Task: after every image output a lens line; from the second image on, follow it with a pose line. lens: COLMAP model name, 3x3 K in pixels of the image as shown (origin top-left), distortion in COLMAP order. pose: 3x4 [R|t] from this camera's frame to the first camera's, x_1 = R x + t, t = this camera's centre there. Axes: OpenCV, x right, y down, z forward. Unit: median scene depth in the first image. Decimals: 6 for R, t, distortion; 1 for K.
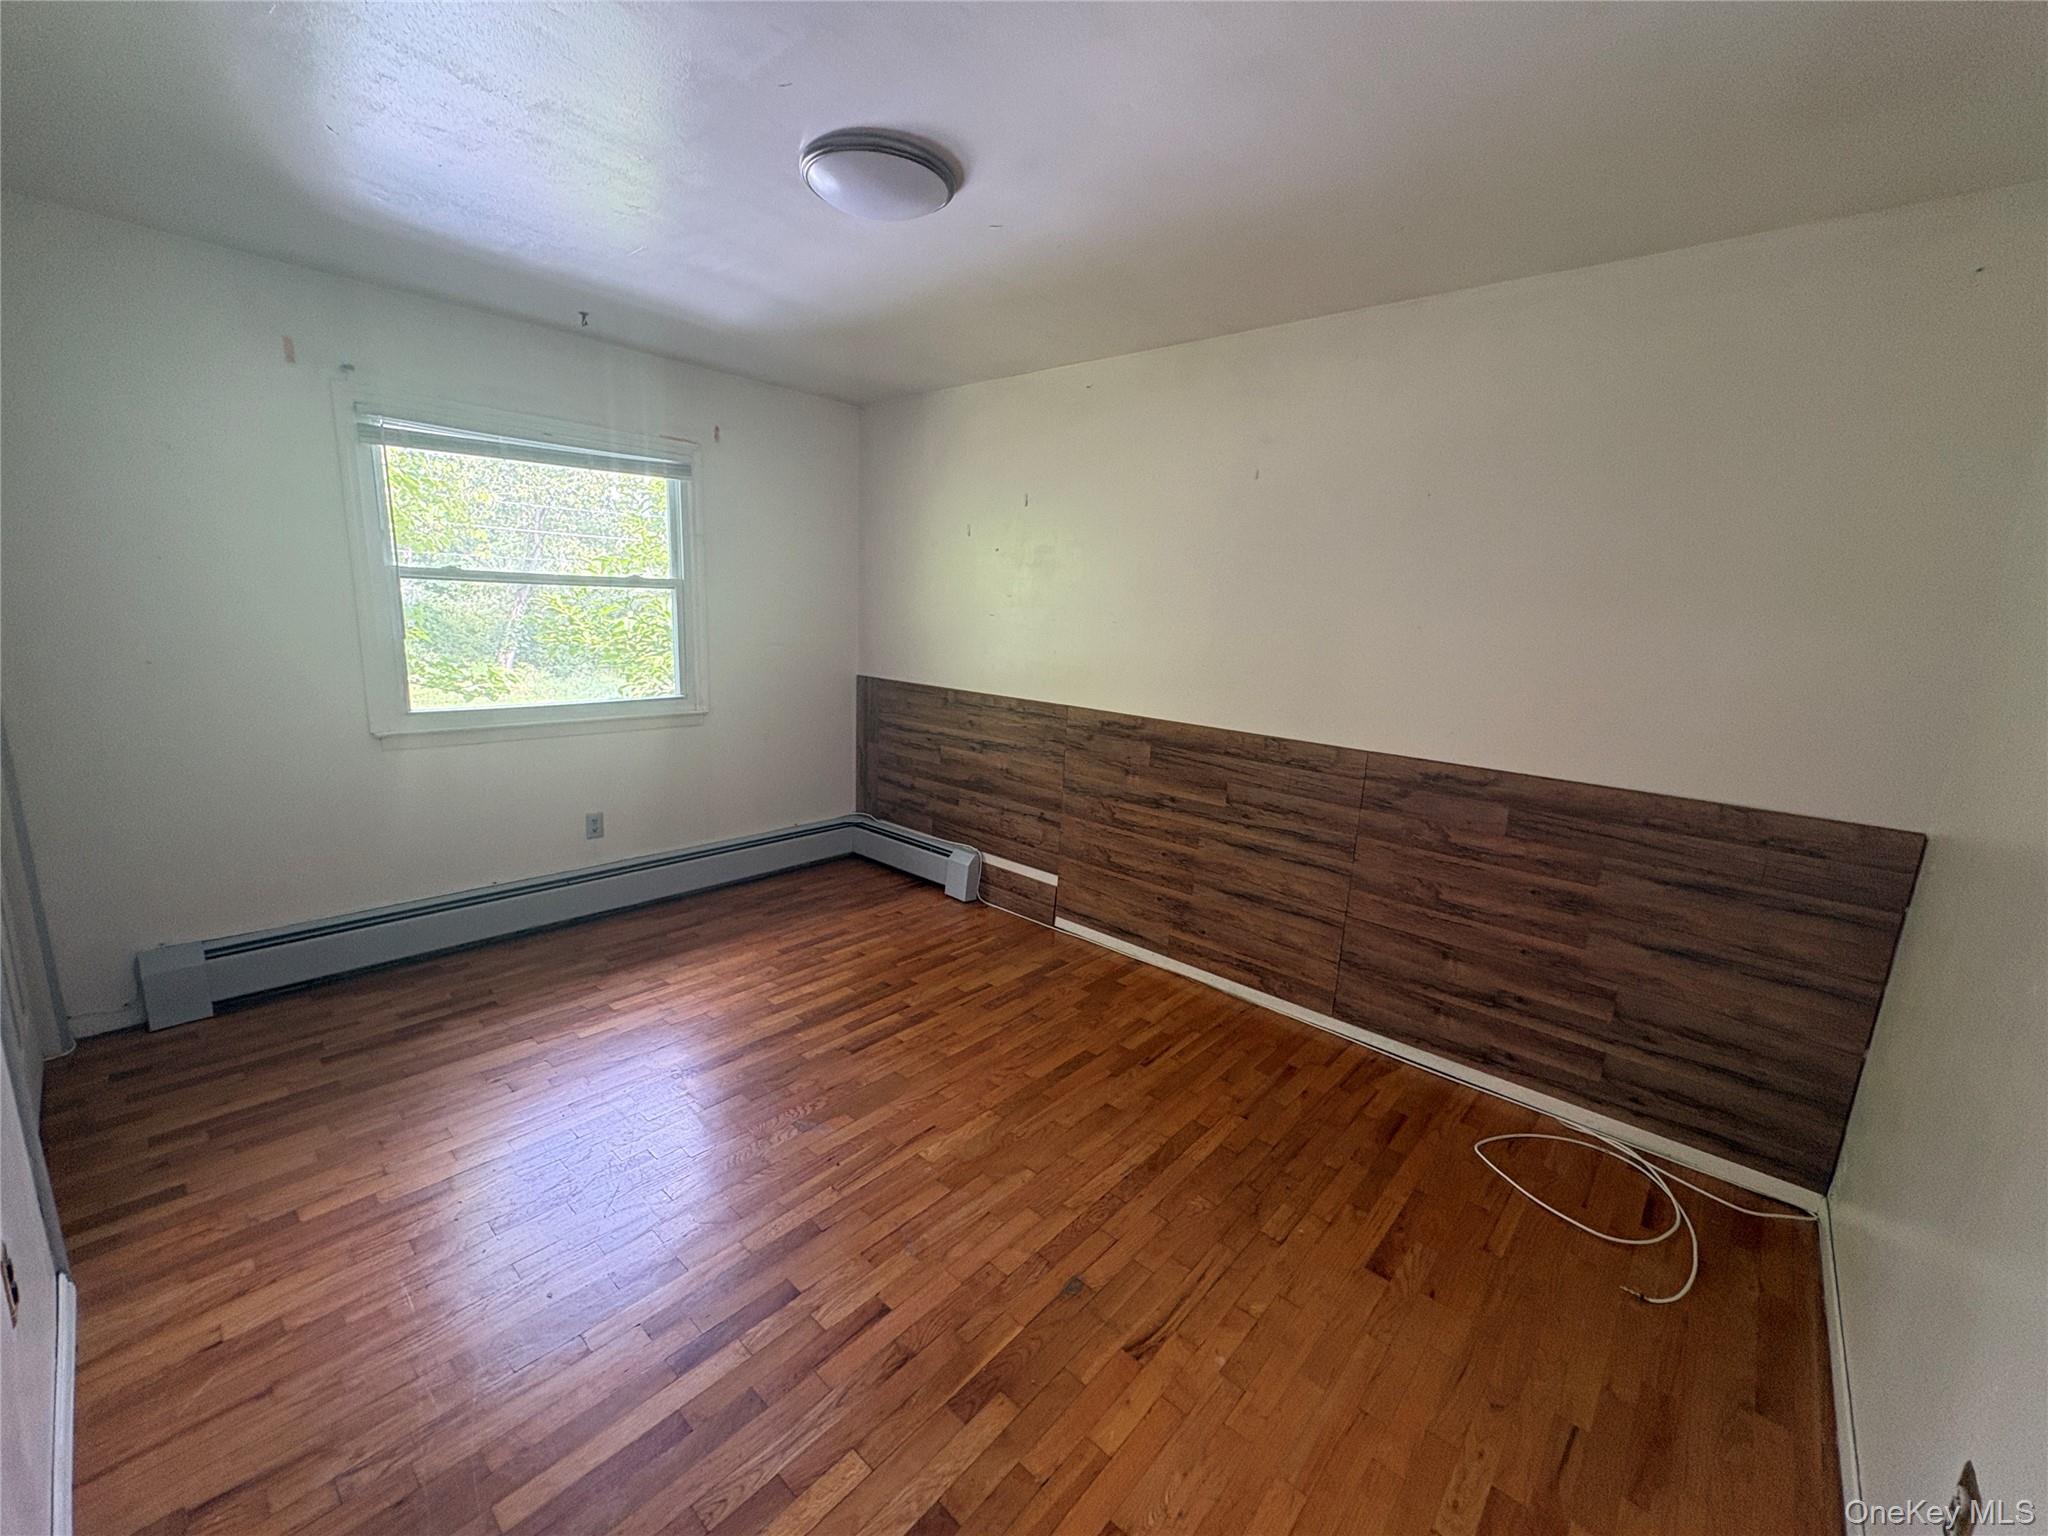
lens RADIAL K [[818.0, 0, 1022.8], [0, 818.0, 770.6], [0, 0, 1]] dist [0.000772, 0.000101]
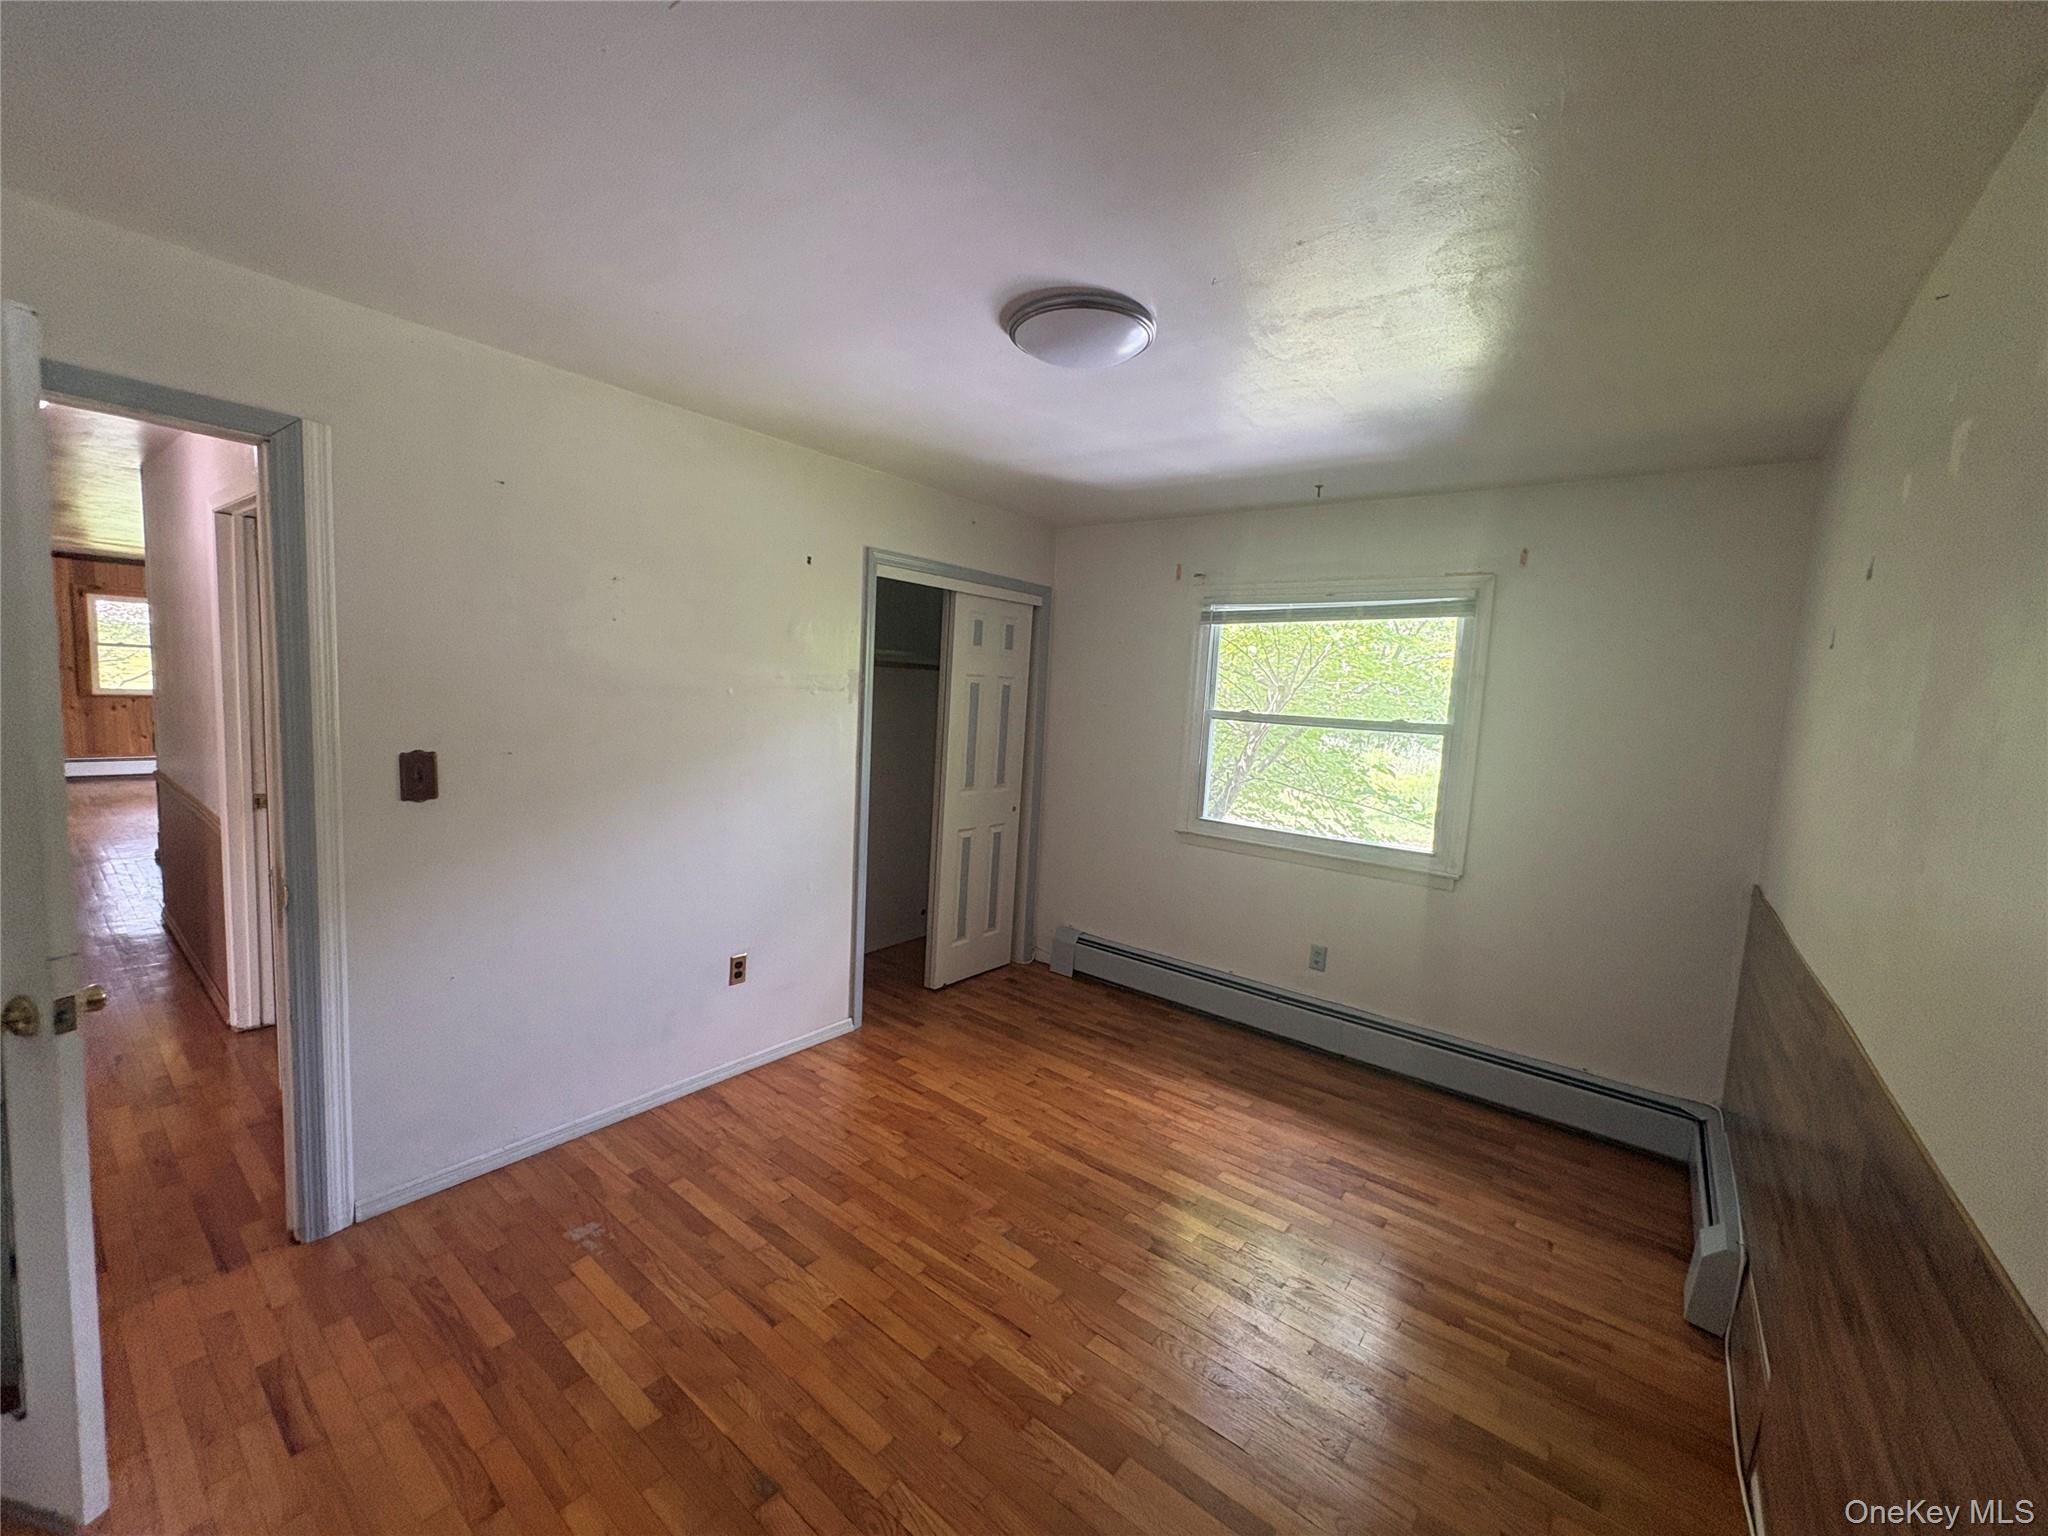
lens RADIAL K [[817.5, 0, 1020.9], [0, 817.5, 769.9], [0, 0, 1]] dist [-0.001348, 0.000212]
pose [[0.061484, 0.058024, -0.996420, 0.554597], [-0.255042, 0.966081, 0.040520, -0.129026], [0.964973, 0.251638, 0.074197, 0.619795]]
